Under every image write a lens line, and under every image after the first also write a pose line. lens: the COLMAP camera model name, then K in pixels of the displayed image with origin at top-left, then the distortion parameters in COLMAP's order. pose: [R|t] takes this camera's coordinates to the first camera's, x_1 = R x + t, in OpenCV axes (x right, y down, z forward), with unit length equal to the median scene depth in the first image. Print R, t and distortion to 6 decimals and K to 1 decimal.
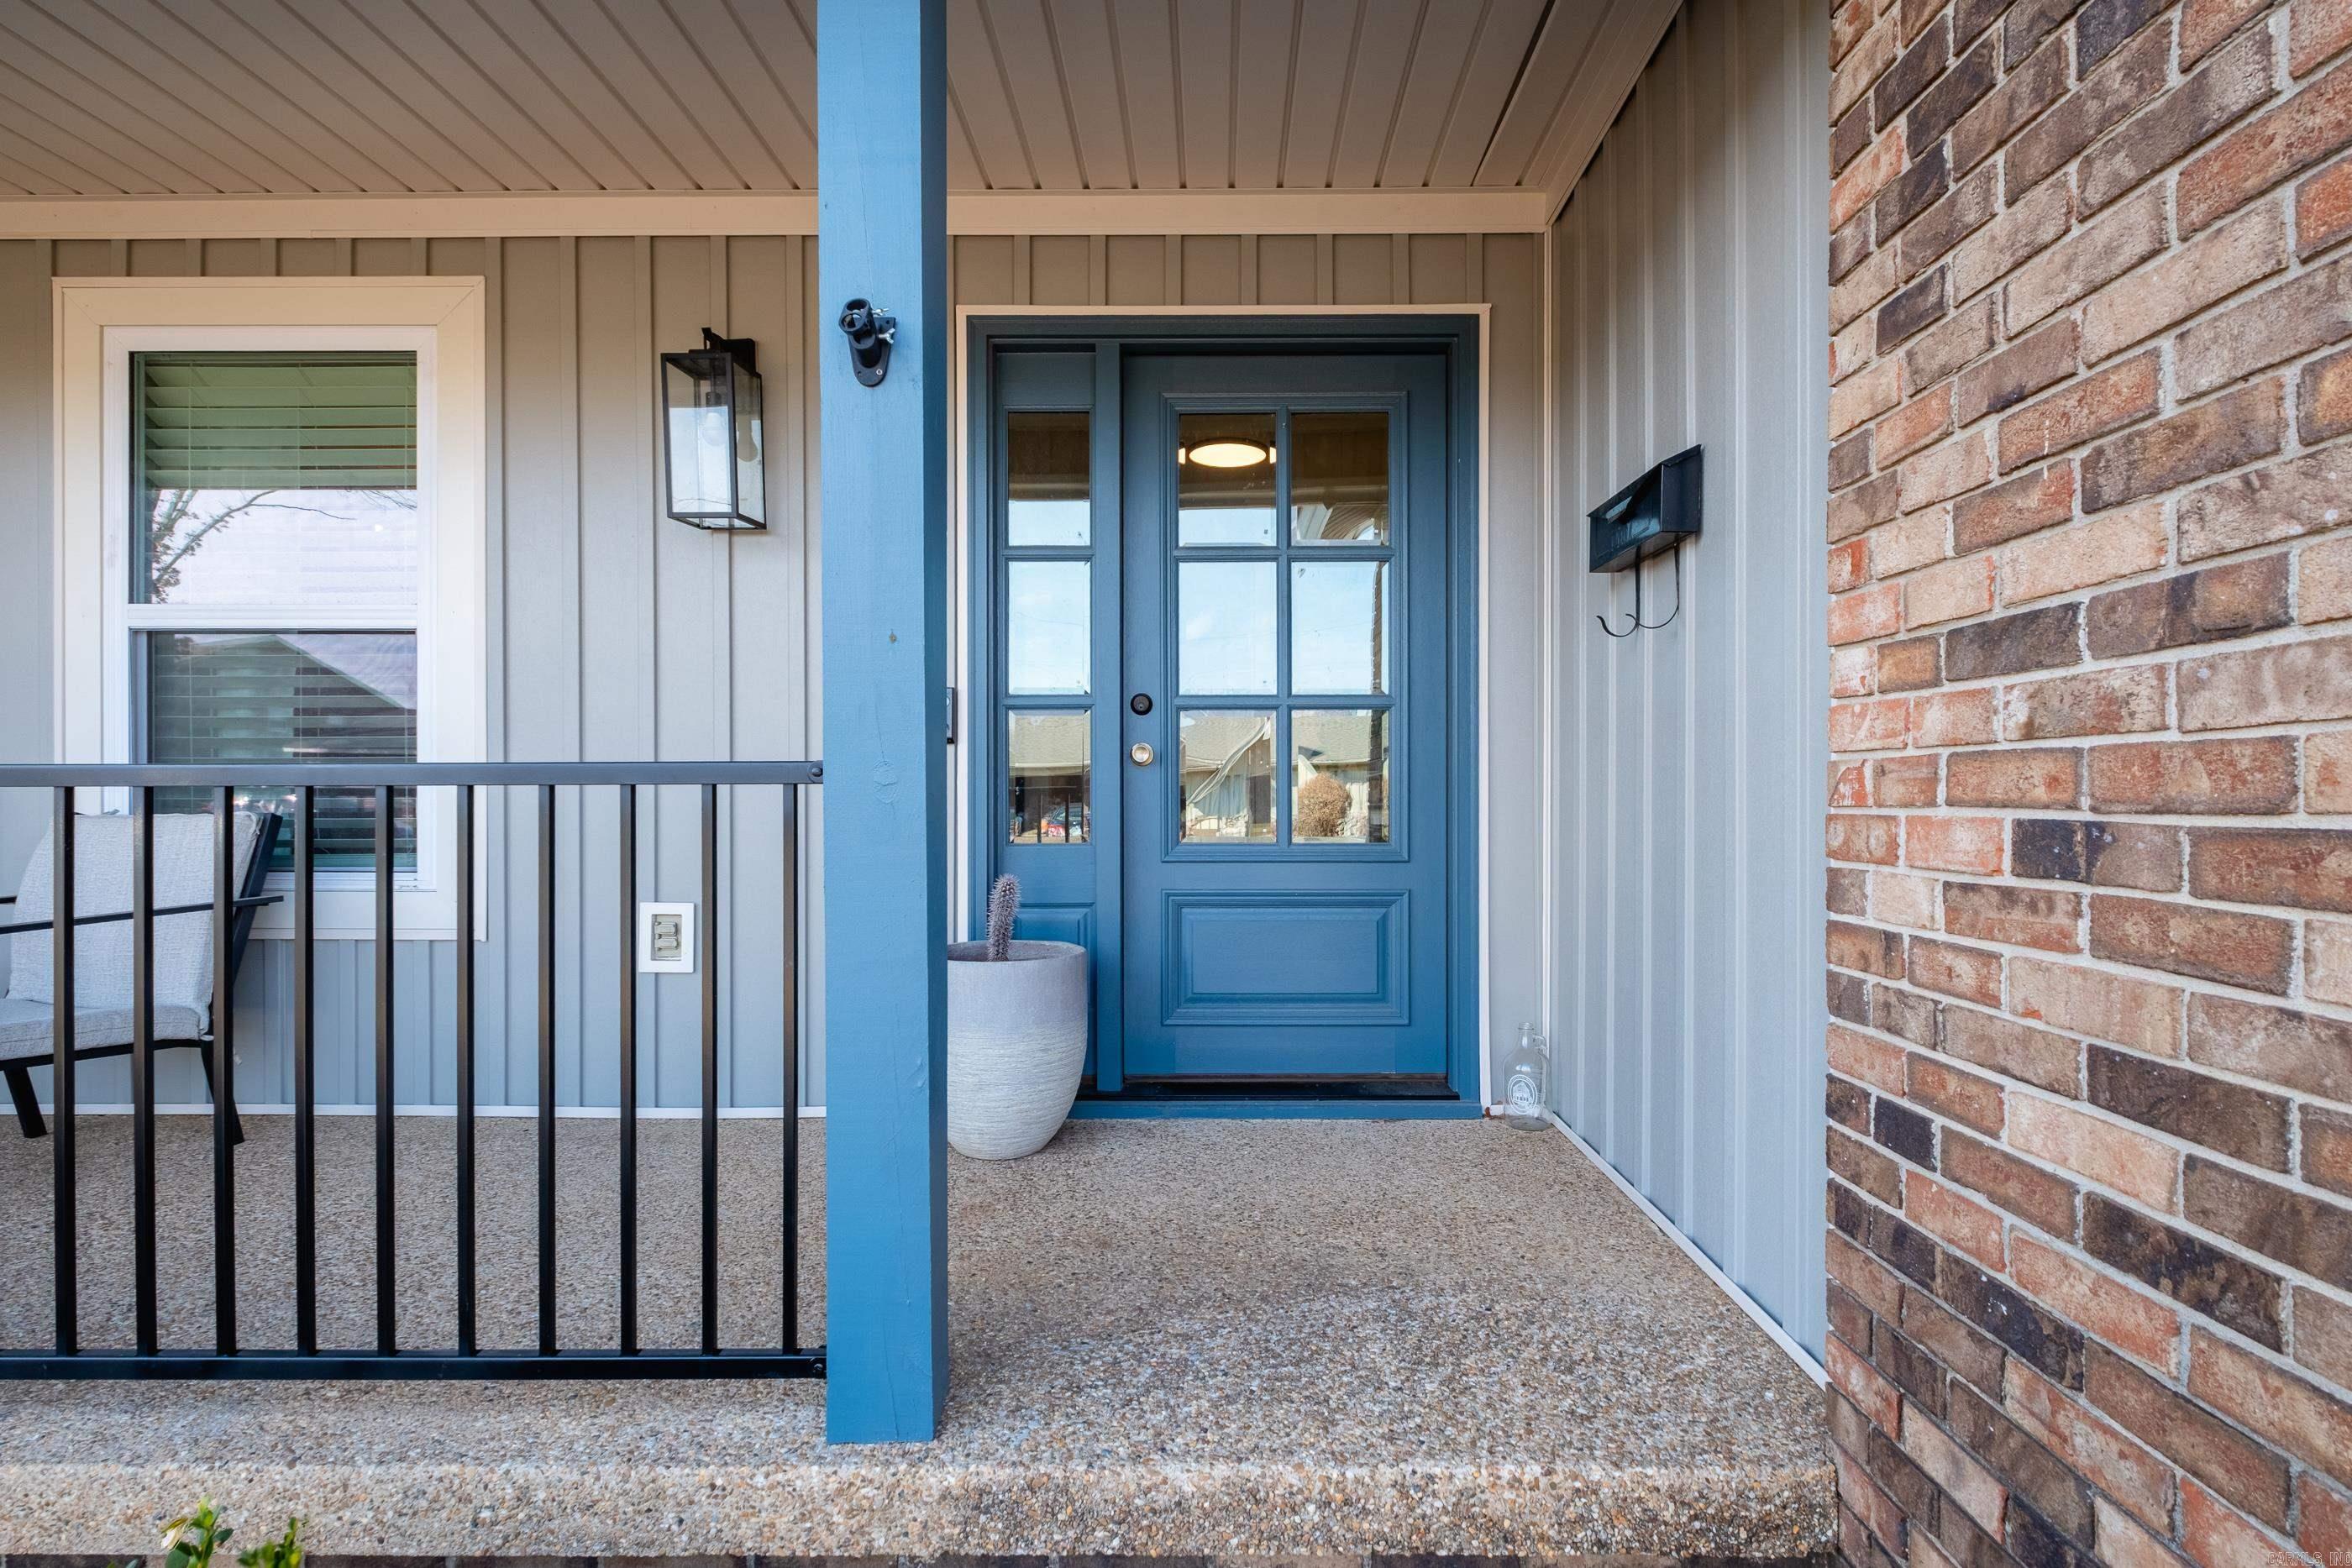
lens RADIAL K [[1050.2, 0, 1173.0], [0, 1050.2, 792.1], [0, 0, 1]] dist [0.005083, -0.003369]
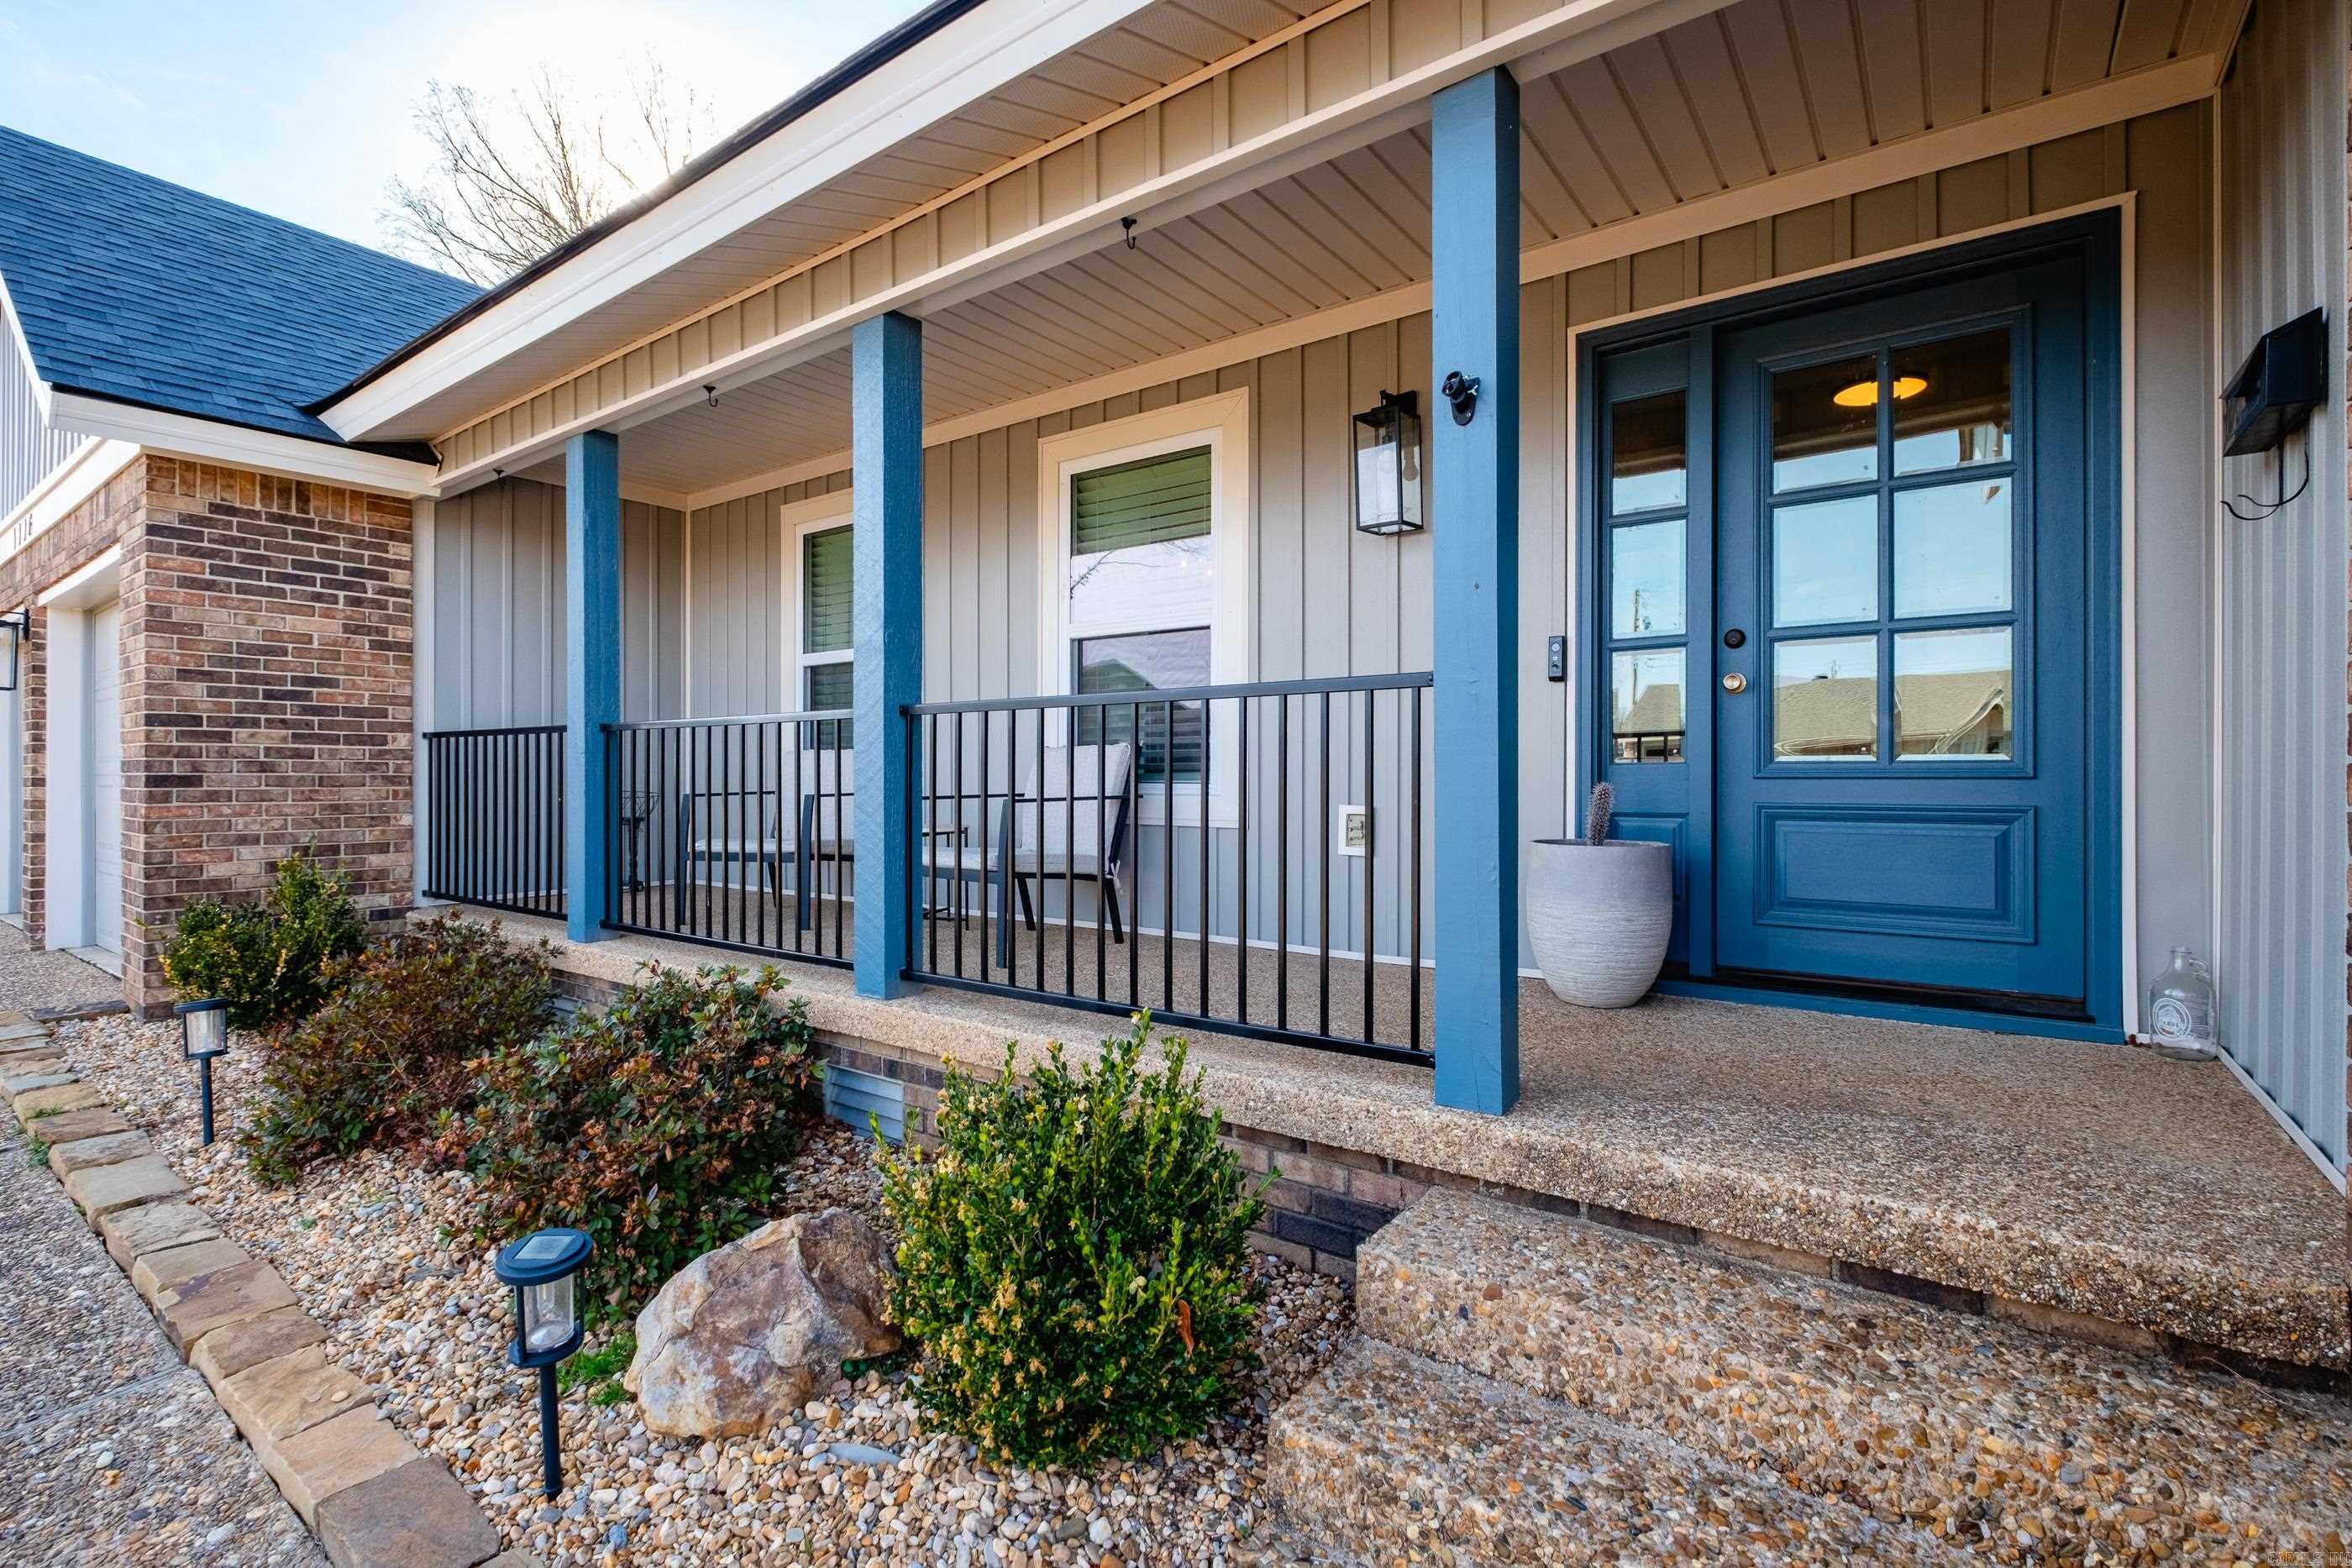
lens RADIAL K [[1050.2, 0, 1213.0], [0, 1050.2, 784.1], [0, 0, 1]] dist [0.005083, -0.003369]
pose [[0.823782, 0.002960, -0.566898, 0.186999], [-0.003799, 0.999993, -0.000299, 0.094226], [0.566893, 0.002400, 0.823788, -0.315058]]
